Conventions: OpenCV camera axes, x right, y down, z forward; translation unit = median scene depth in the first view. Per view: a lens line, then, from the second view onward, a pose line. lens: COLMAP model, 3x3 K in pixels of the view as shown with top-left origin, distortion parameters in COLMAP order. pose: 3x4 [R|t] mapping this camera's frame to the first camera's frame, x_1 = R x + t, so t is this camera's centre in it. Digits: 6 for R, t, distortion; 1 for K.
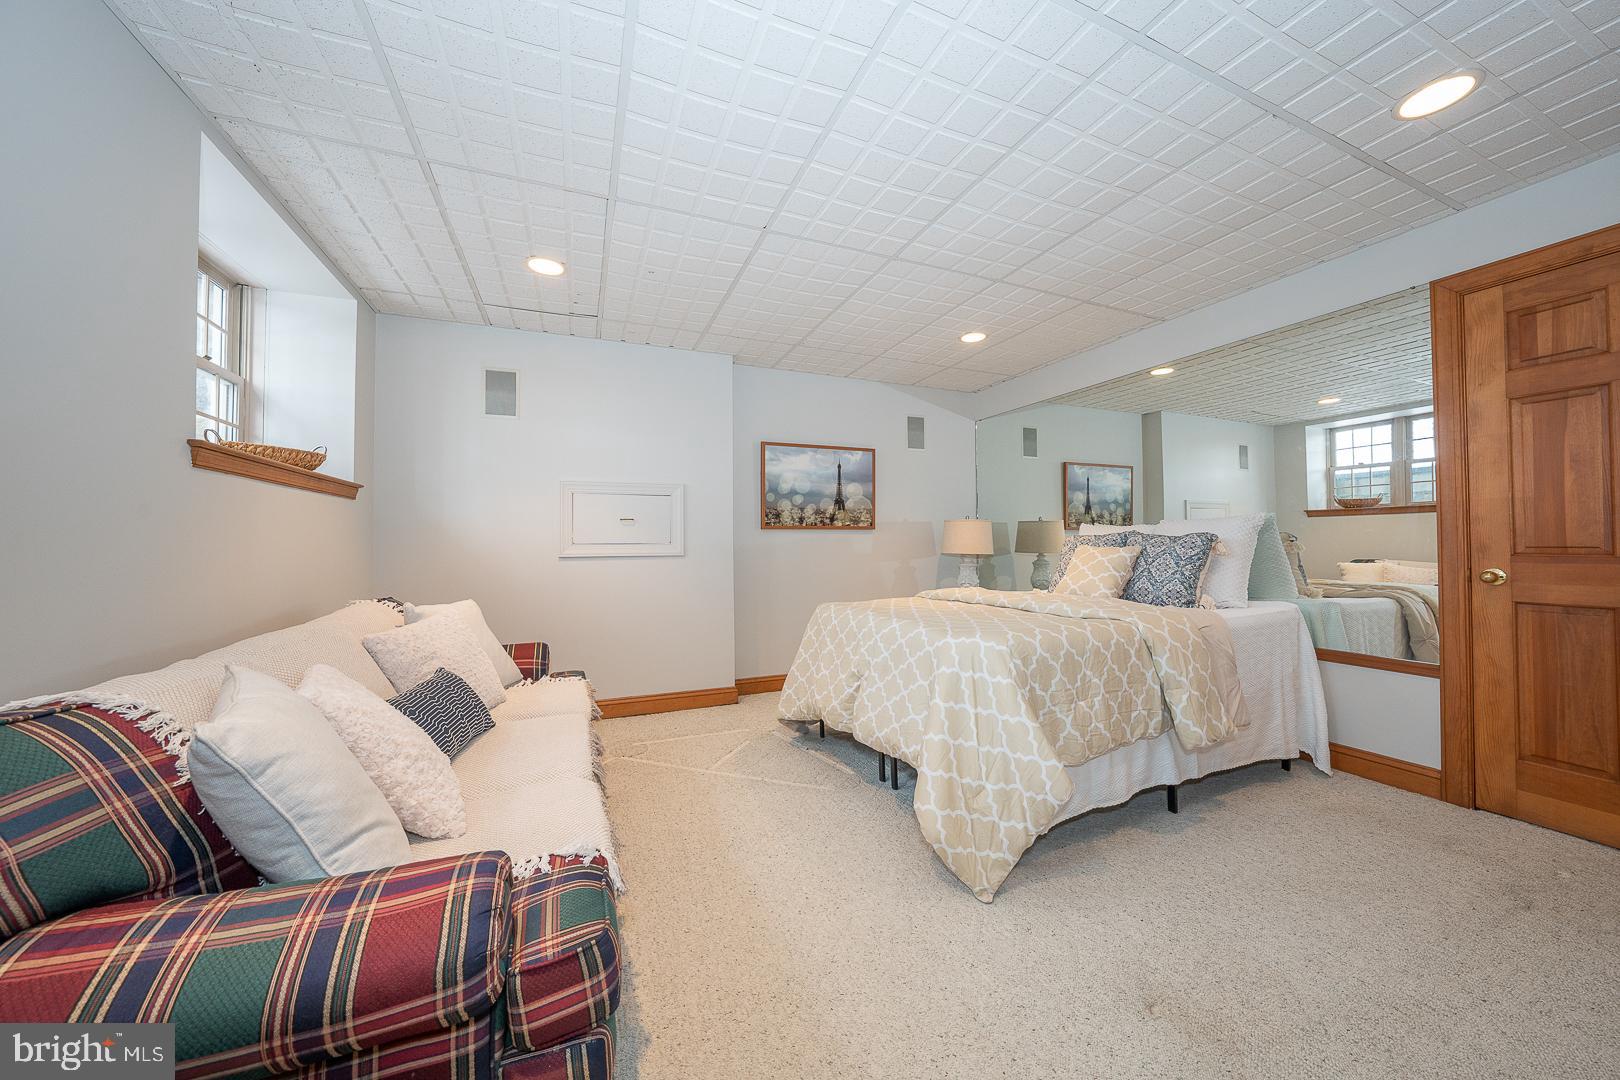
lens RADIAL K [[557.9, 0, 804.5], [0, 557.9, 533.3], [0, 0, 1]] dist [-0.020505, 0.001730]
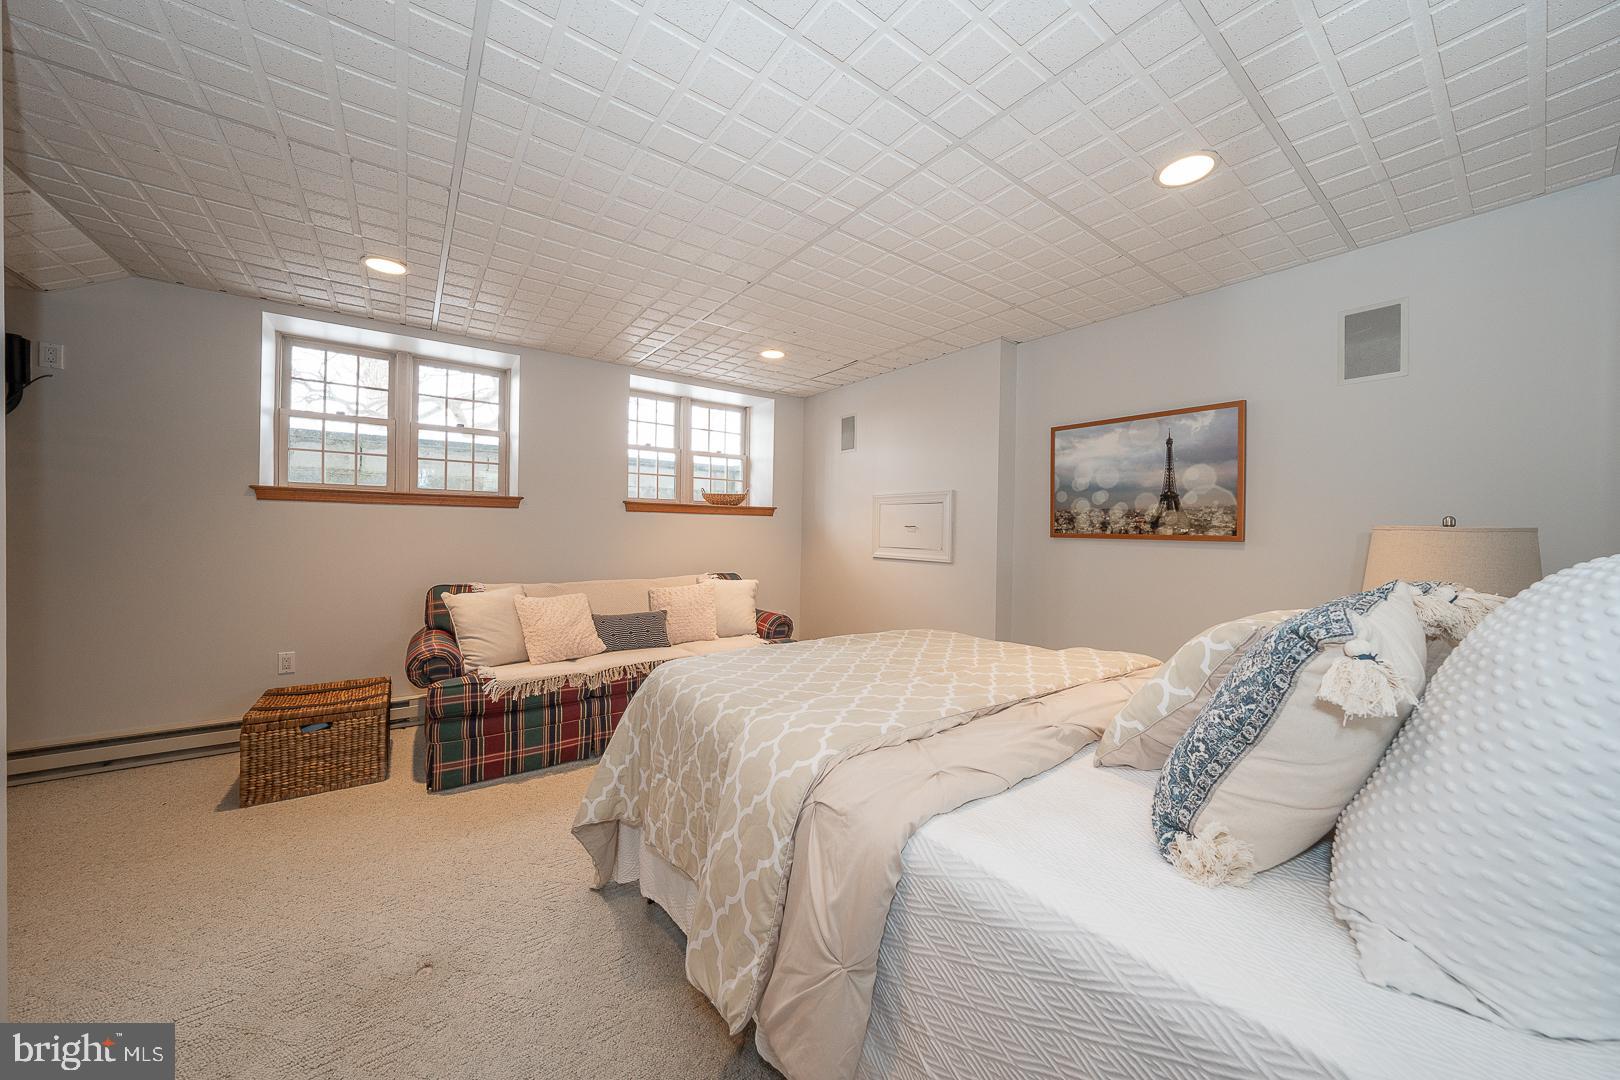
lens RADIAL K [[557.9, 0, 804.0], [0, 557.9, 526.9], [0, 0, 1]] dist [-0.020505, 0.001730]
pose [[0.240053, 0.008070, -0.970726, 0.595480], [0.003431, 0.999952, 0.009162, -0.030070], [0.970754, -0.005530, 0.240014, 0.448905]]
